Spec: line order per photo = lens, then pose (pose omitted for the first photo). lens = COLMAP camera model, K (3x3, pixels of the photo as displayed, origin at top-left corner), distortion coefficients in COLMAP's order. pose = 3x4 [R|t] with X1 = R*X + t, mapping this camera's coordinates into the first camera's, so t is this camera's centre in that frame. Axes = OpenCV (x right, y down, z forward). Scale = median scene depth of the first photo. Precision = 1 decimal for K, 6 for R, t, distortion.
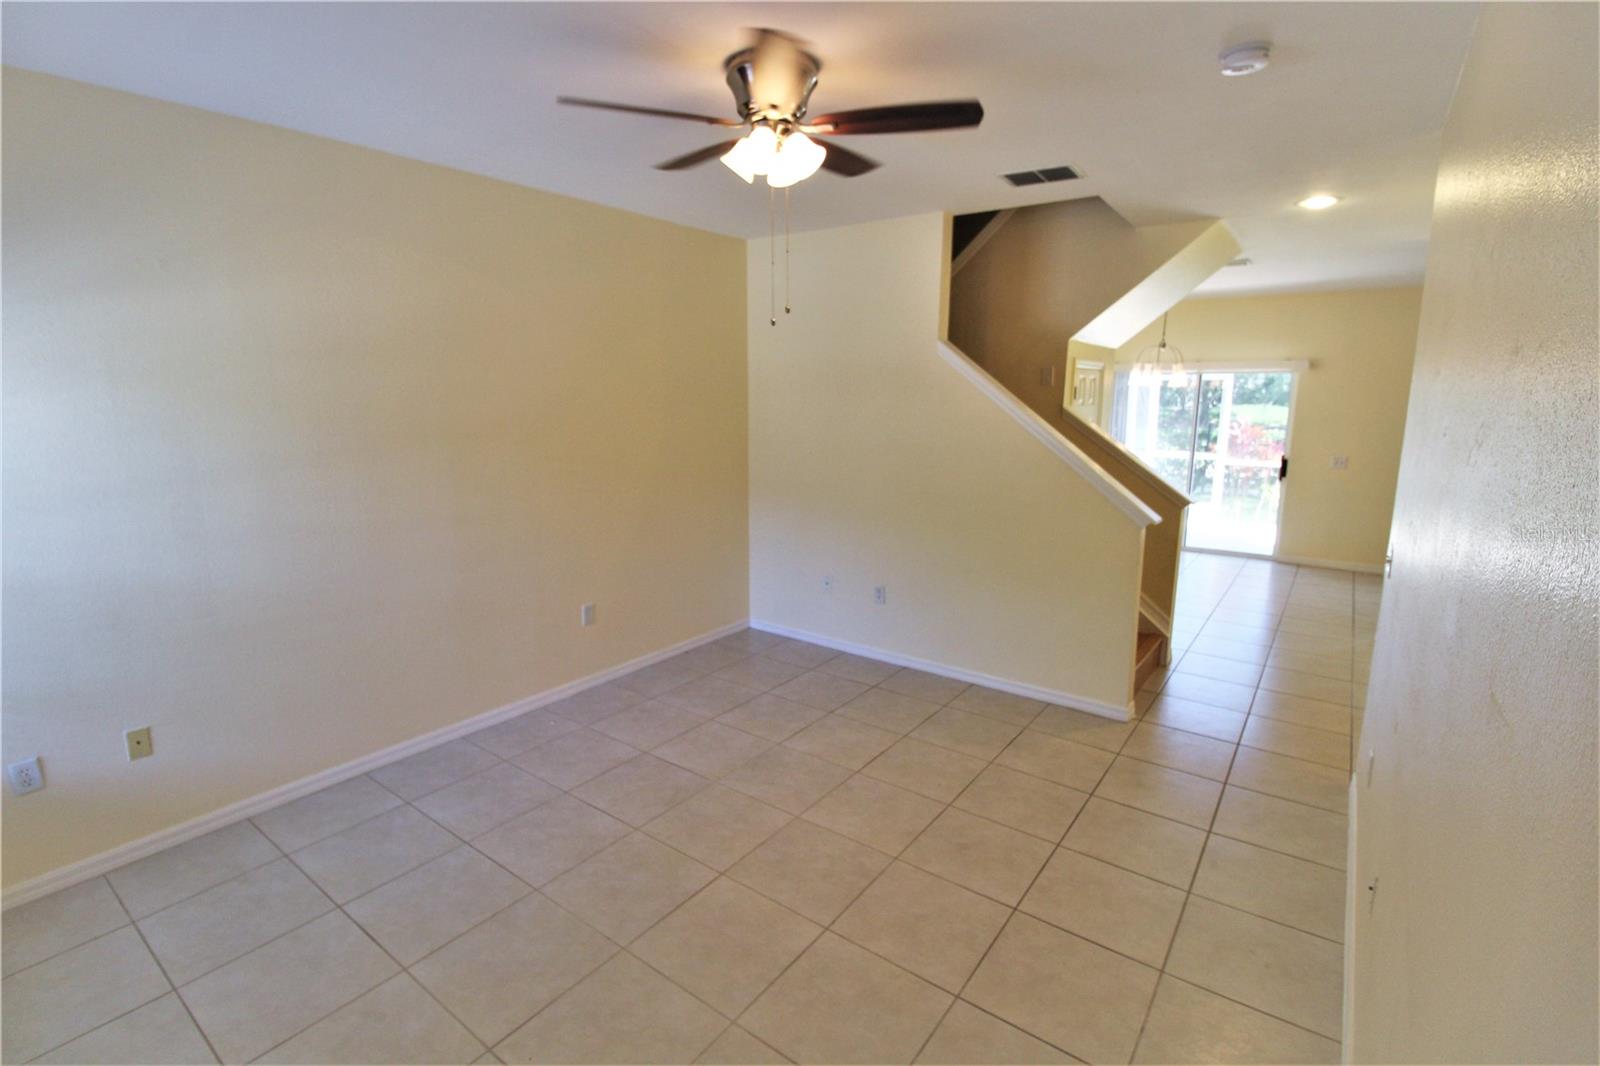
lens RADIAL K [[745.9, 0, 797.2], [0, 745.9, 516.6], [0, 0, 1]] dist [0.000907, -0.000033]
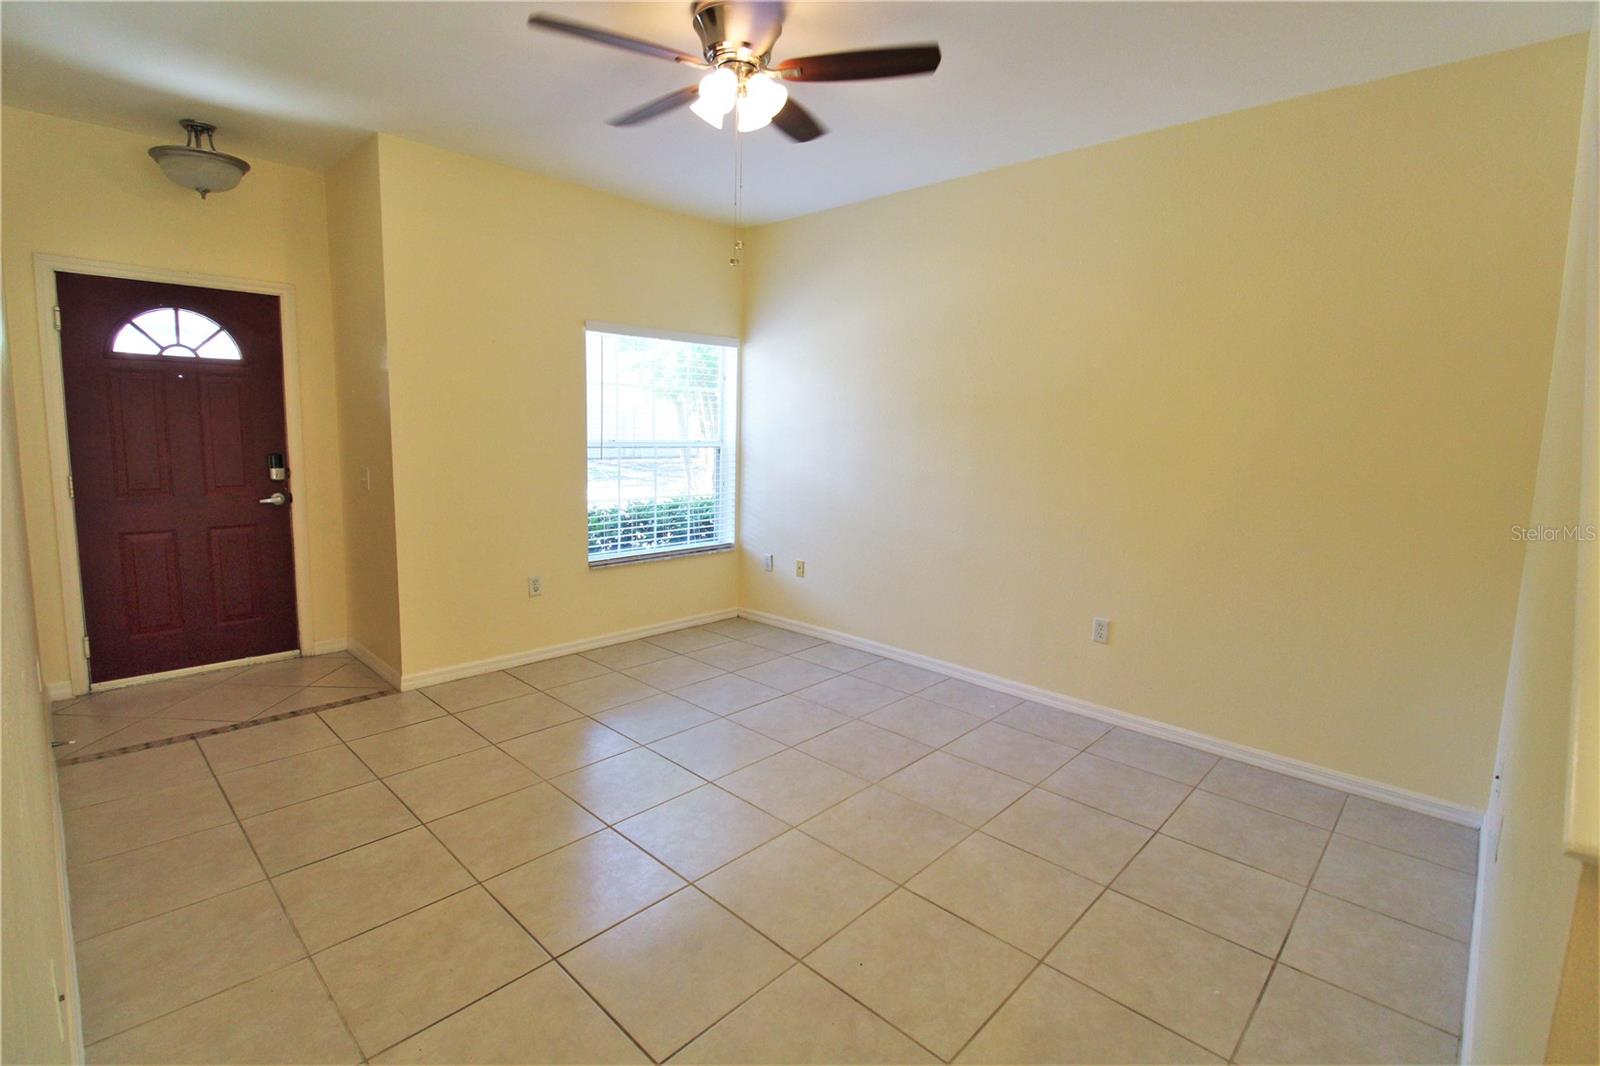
lens RADIAL K [[745.9, 0, 797.2], [0, 745.9, 516.6], [0, 0, 1]] dist [0.000907, -0.000033]
pose [[-0.120618, 0.121187, -0.985274, 0.744901], [-0.186700, 0.972040, 0.142415, -0.065858], [0.974984, 0.201128, -0.094620, 0.933985]]
